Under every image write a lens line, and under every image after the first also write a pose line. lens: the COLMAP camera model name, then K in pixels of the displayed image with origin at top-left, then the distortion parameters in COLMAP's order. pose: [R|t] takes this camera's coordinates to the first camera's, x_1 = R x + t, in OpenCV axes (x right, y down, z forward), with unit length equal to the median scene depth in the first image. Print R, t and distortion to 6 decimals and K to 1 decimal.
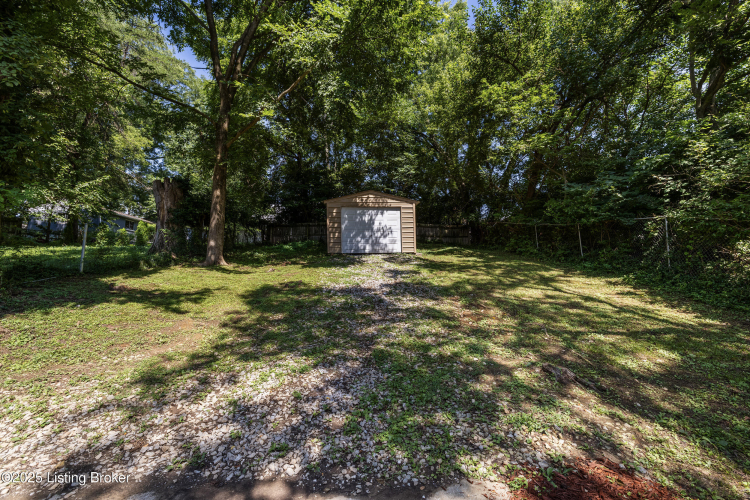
lens RADIAL K [[316.7, 0, 376.3], [0, 316.7, 250.0], [0, 0, 1]] dist [-0.003523, 0.000424]
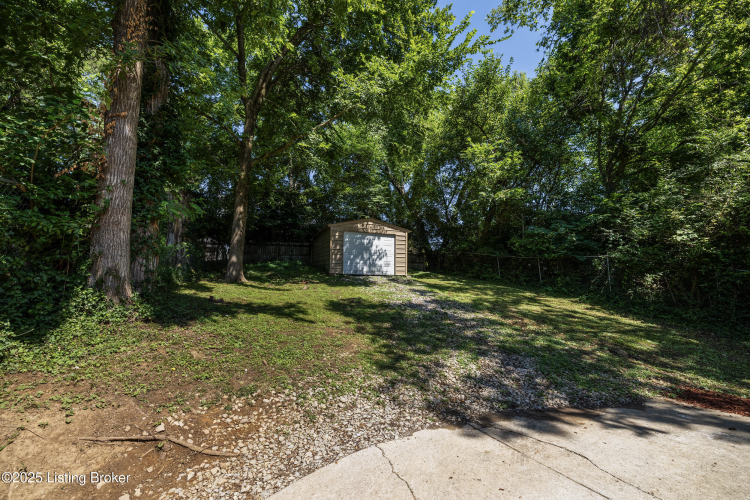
lens RADIAL K [[316.7, 0, 373.0], [0, 316.7, 252.2], [0, 0, 1]] dist [-0.003523, 0.000424]
pose [[0.961550, 0.053145, 0.269439, -0.303366], [-0.035633, 0.996947, -0.069476, 0.009271], [-0.272309, 0.057204, 0.960508, -0.067372]]
